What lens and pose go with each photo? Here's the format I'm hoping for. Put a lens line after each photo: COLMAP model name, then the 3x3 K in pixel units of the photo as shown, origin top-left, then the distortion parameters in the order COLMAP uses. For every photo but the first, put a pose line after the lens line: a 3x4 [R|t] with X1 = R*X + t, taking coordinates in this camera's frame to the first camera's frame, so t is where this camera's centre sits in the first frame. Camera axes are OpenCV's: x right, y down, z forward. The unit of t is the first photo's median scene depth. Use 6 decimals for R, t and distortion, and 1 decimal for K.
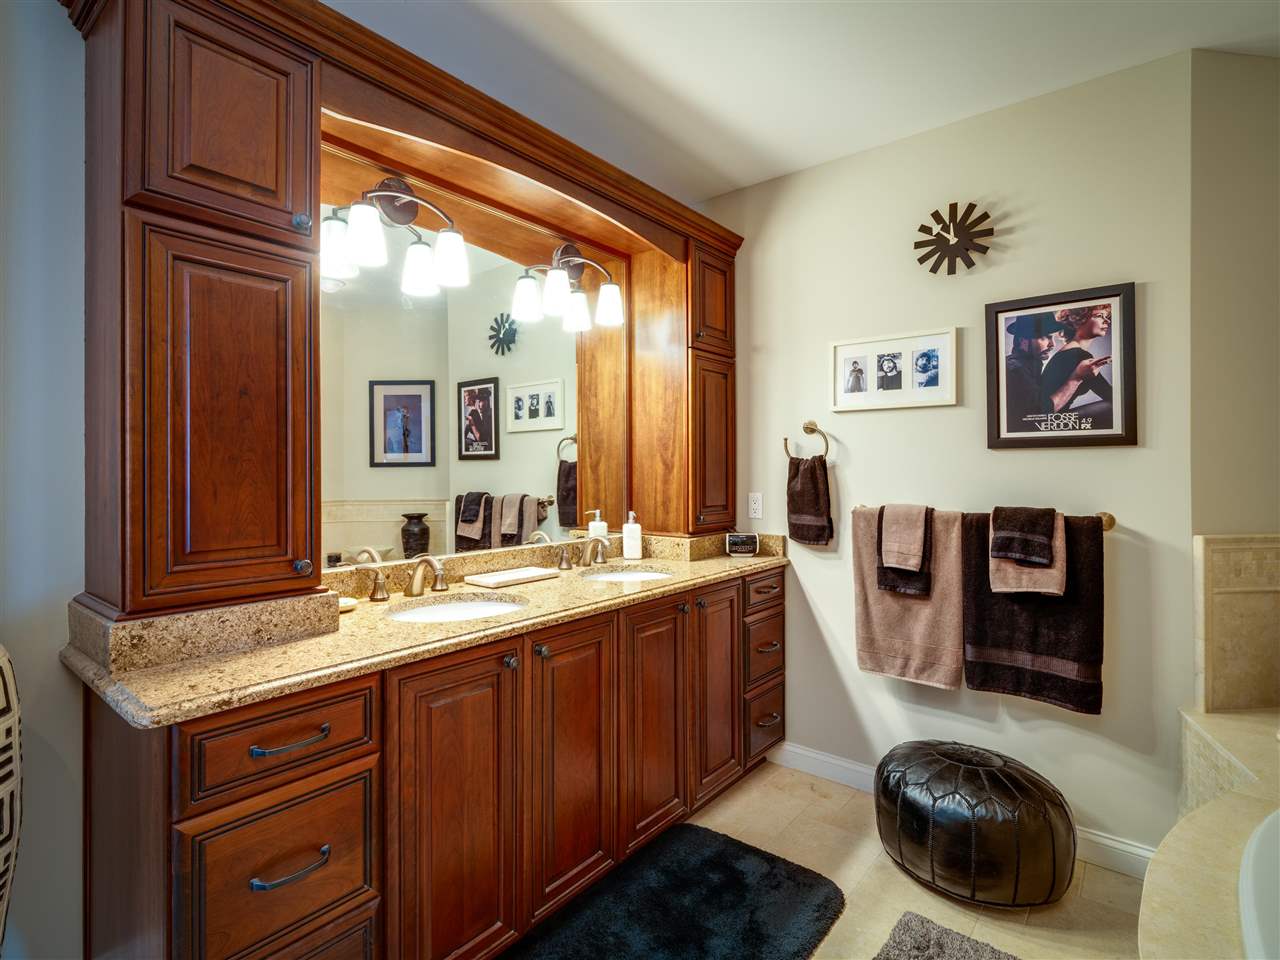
lens RADIAL K [[646.4, 0, 632.0], [0, 646.4, 466.7], [0, 0, 1]] dist [-0.005195, 0.000118]
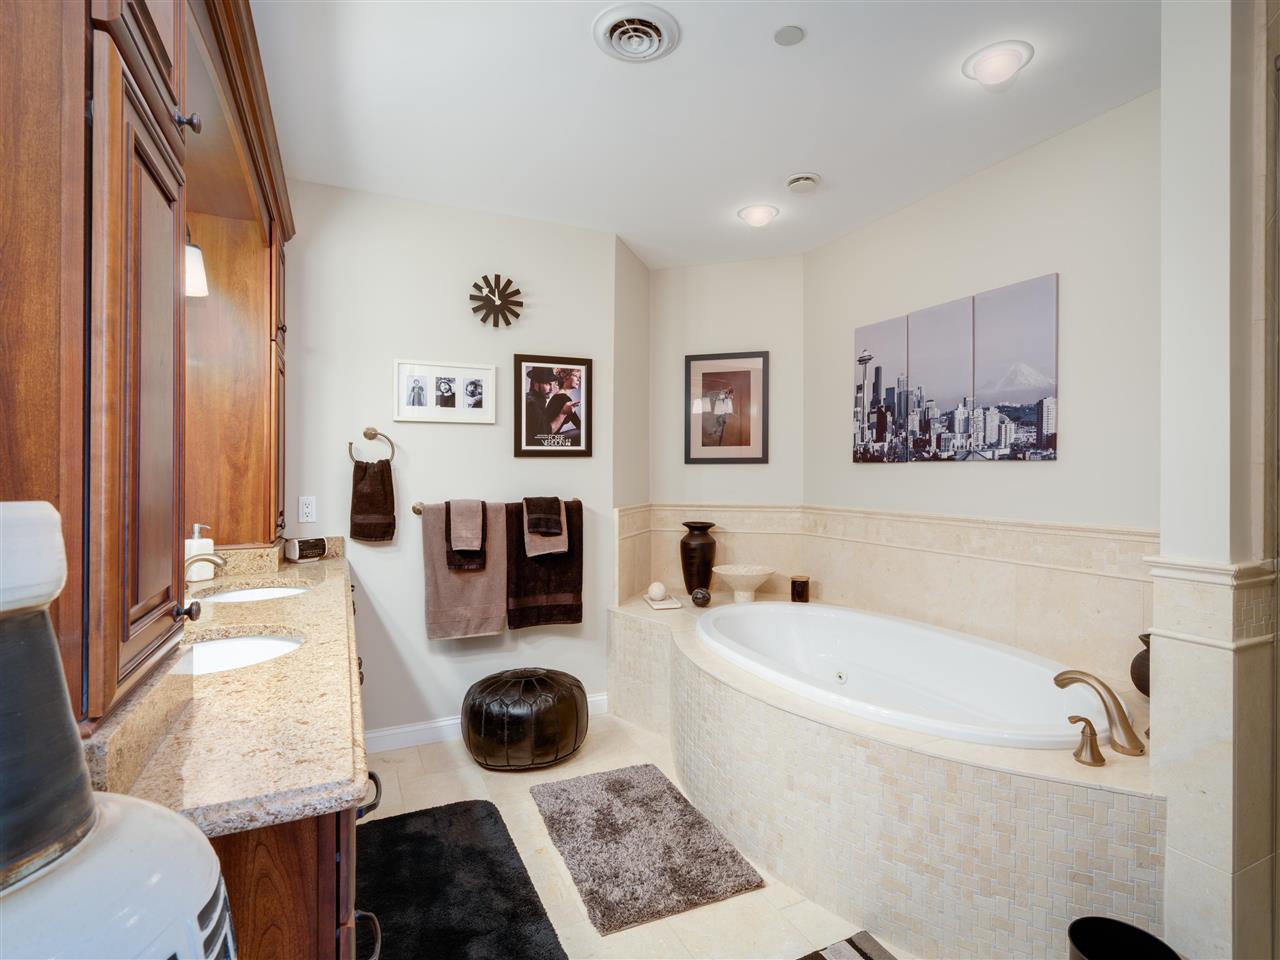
lens RADIAL K [[633.4, 0, 646.3], [0, 633.4, 472.7], [0, 0, 1]] dist [-0.007067, -0.000251]
pose [[0.423631, -0.005513, 0.905818, -0.581354], [0.000616, 0.999983, 0.005797, -0.001199], [-0.905835, -0.001898, 0.423627, 0.157792]]
